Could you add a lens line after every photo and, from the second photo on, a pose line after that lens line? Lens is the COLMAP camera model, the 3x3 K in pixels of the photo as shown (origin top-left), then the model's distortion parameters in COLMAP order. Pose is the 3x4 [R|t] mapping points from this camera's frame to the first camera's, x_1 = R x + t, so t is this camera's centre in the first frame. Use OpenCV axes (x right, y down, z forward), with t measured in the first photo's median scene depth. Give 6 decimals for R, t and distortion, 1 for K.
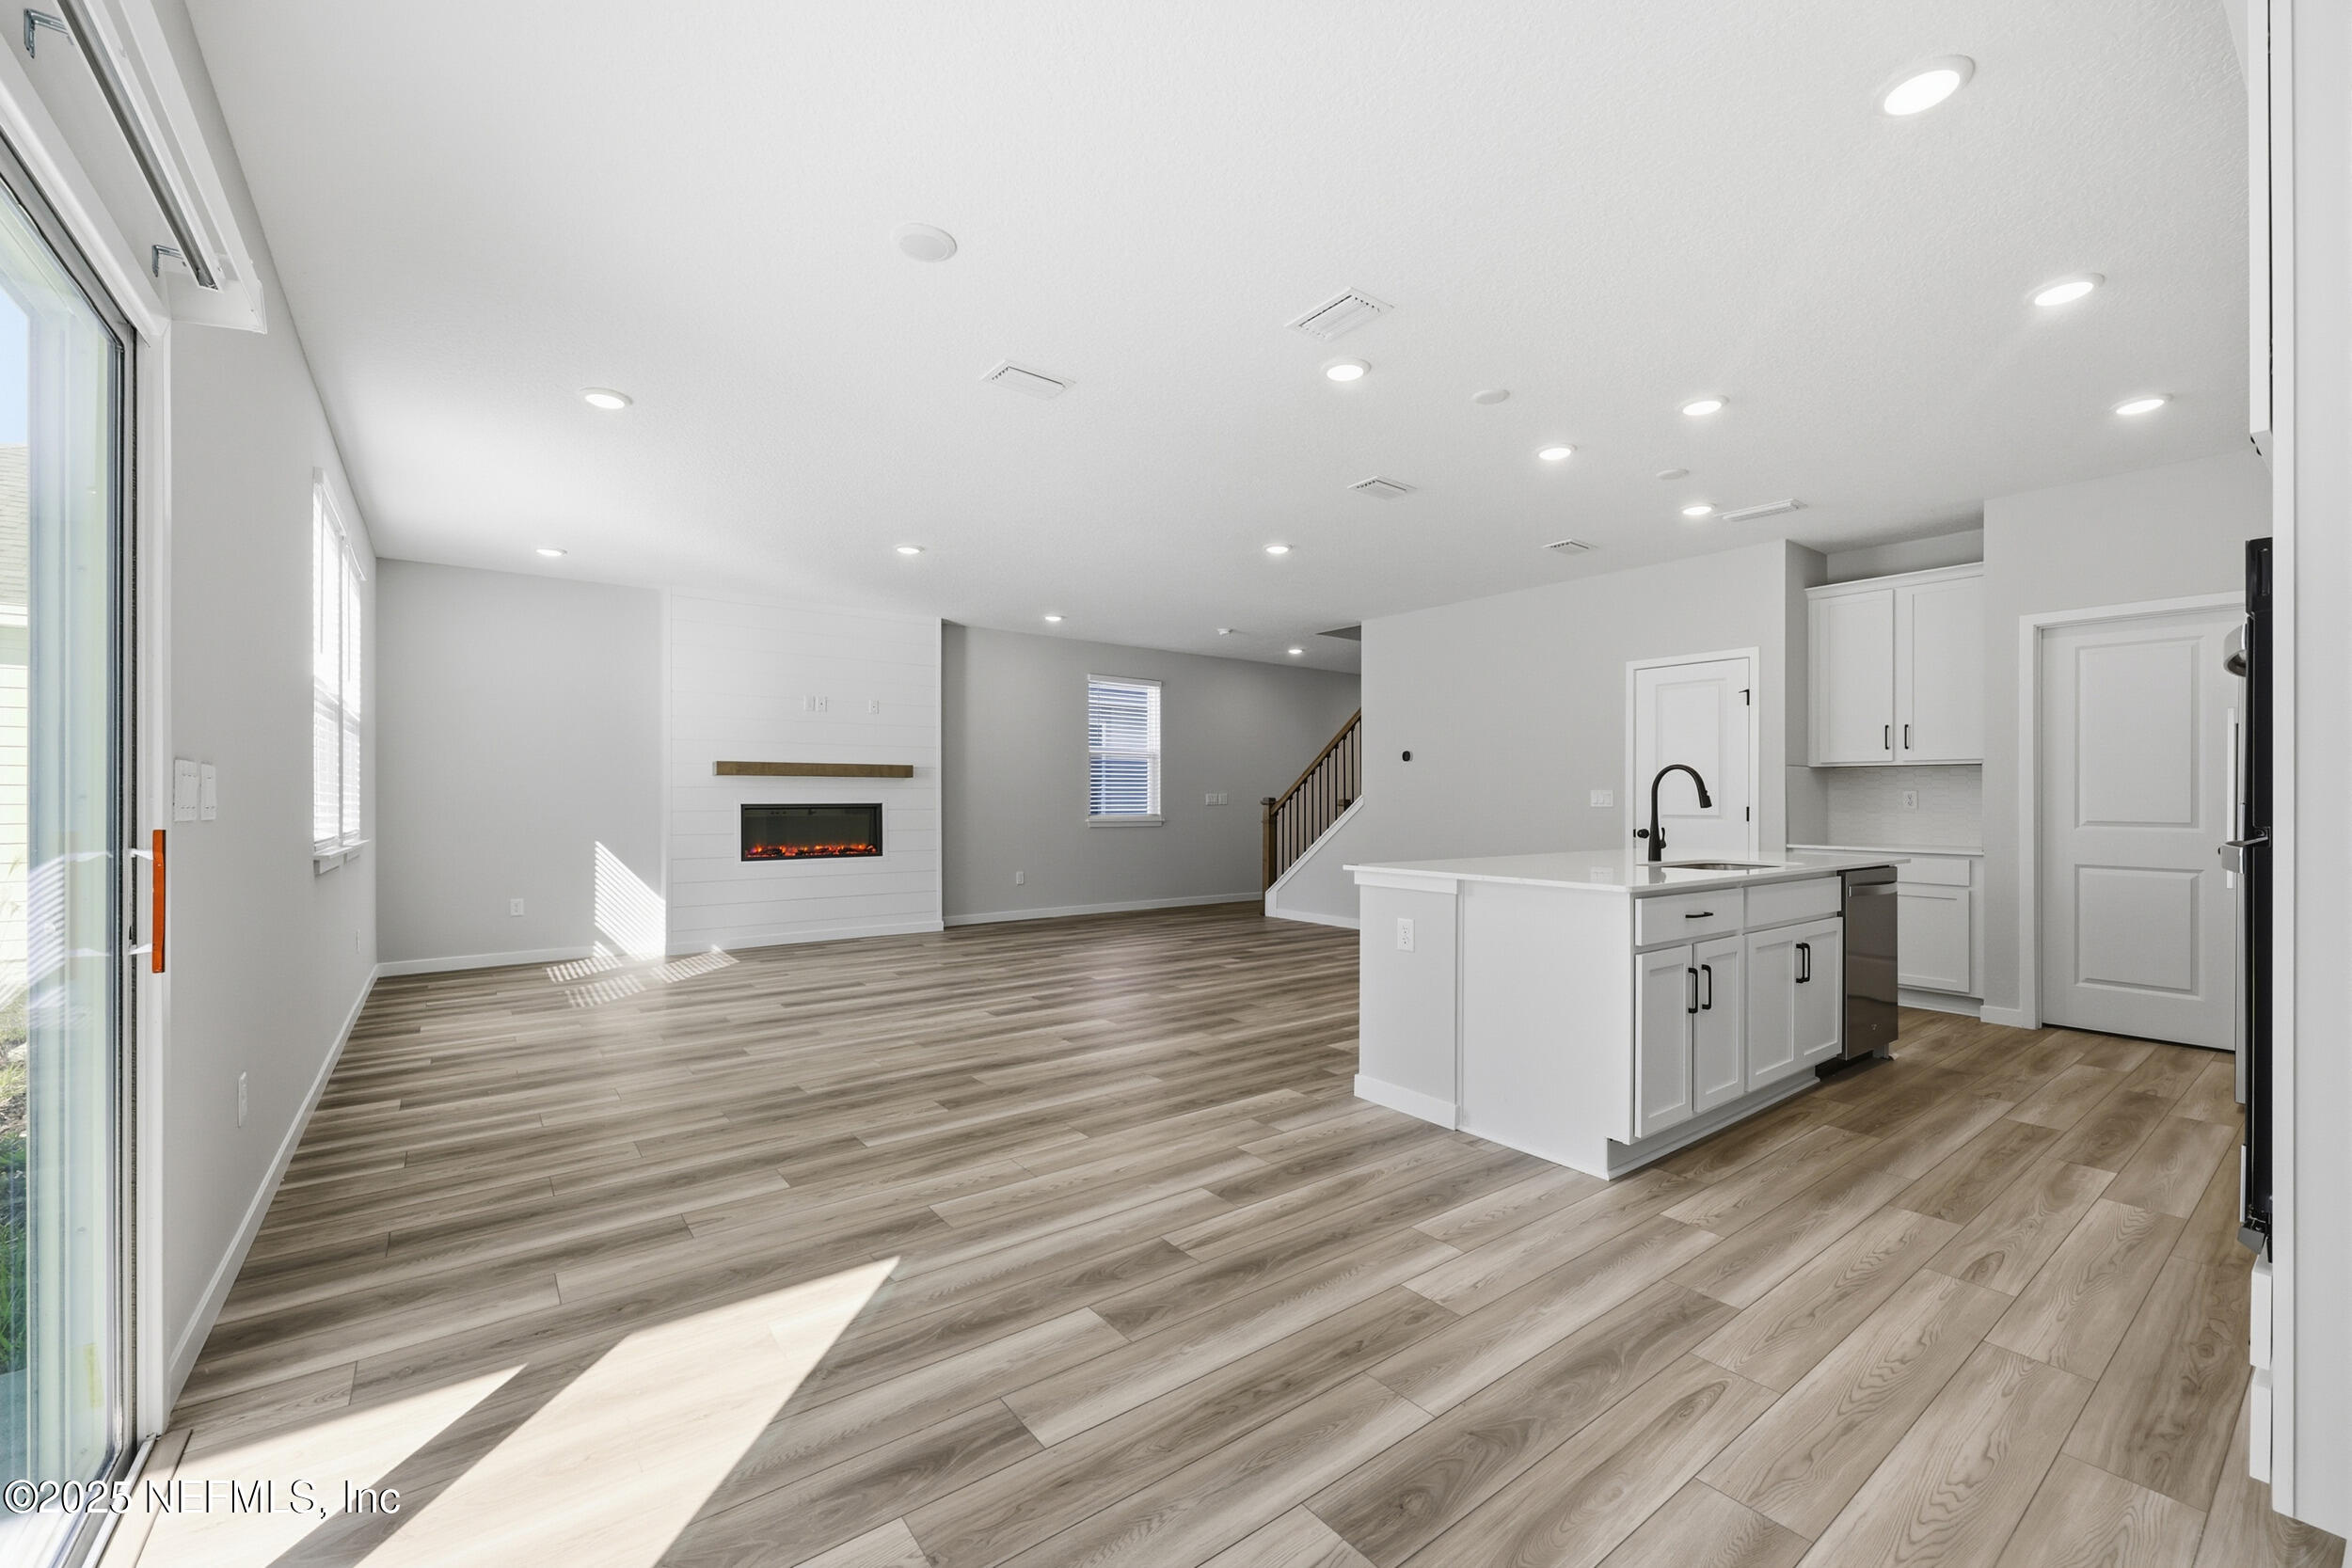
lens RADIAL K [[947.9, 0, 1166.7], [0, 947.9, 795.9], [0, 0, 1]] dist [0.000172, 0.000445]
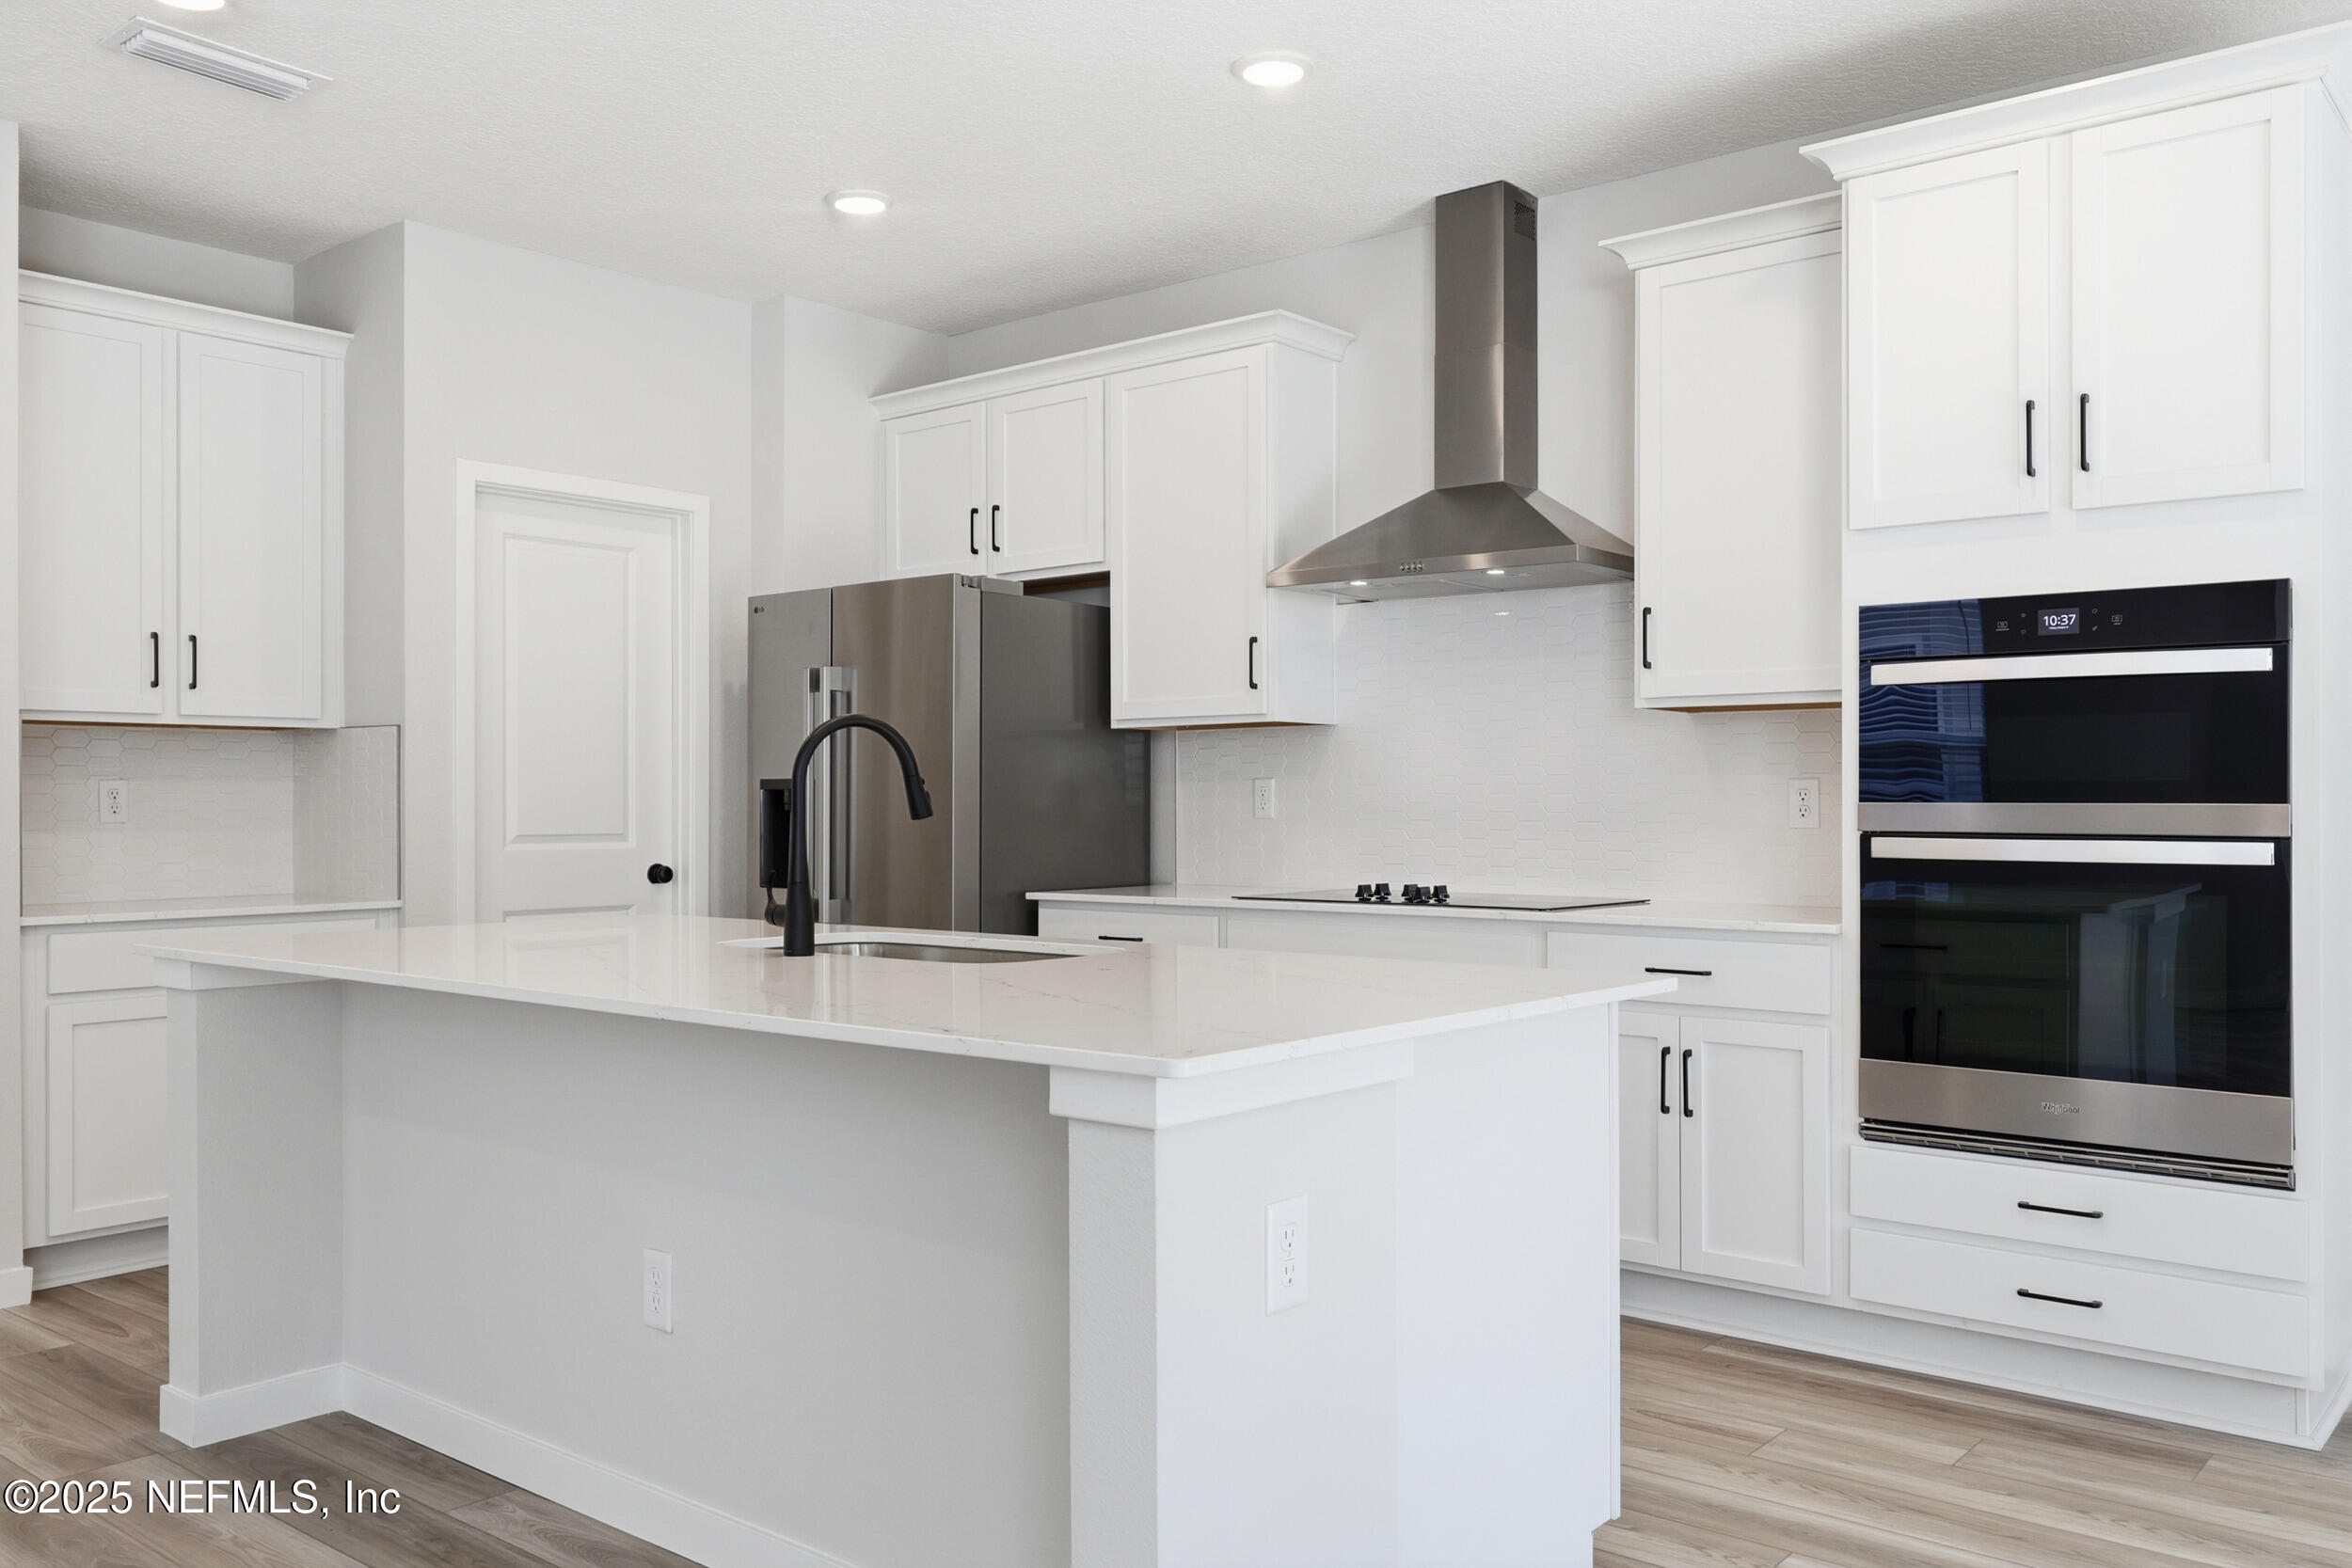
lens RADIAL K [[1824.5, 0, 1179.6], [0, 1824.5, 783.3], [0, 0, 1]] dist [-0.010883, -0.004751]
pose [[-0.227622, 0.006612, 0.973727, -0.281541], [-0.002079, 0.999971, -0.007276, 0.001724], [-0.973747, -0.003681, -0.227602, 1.108391]]
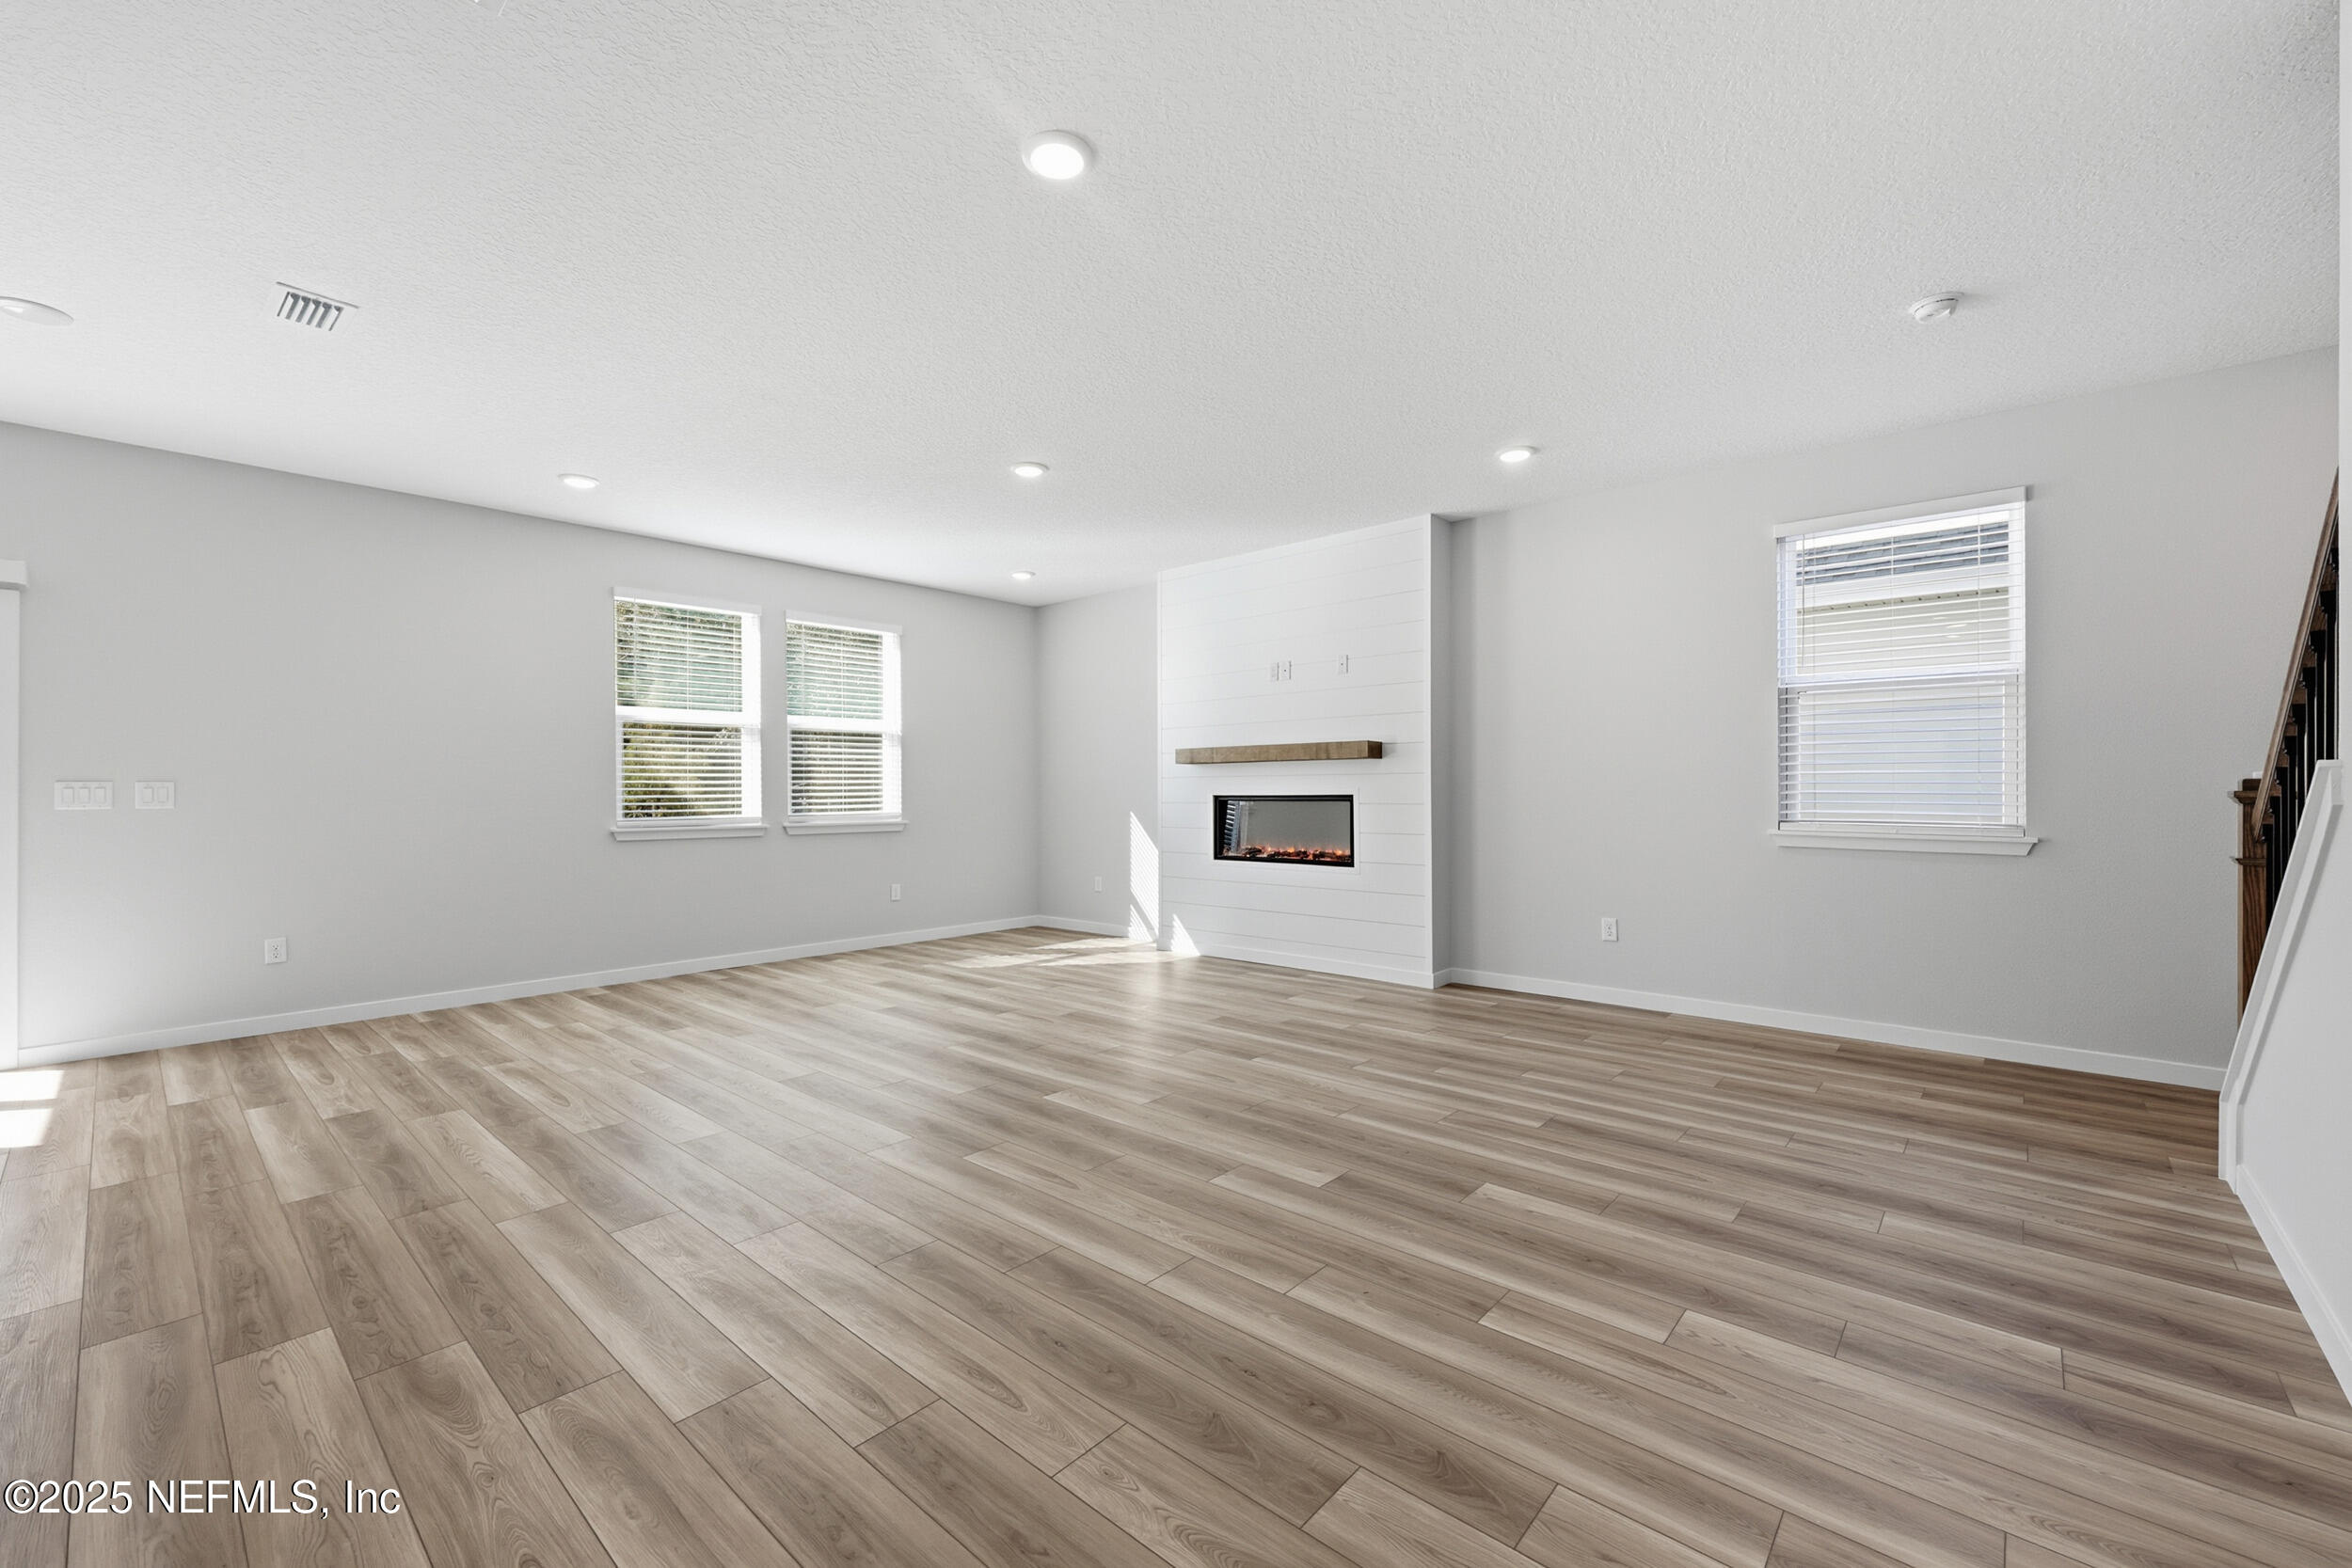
lens RADIAL K [[947.9, 0, 1179.6], [0, 947.9, 792.4], [0, 0, 1]] dist [0.000172, 0.000445]
pose [[0.199679, 0.000057, -0.979861, 0.850961], [0.010414, 0.999943, 0.002181, 0.005488], [0.979806, -0.010640, 0.199668, 1.588085]]
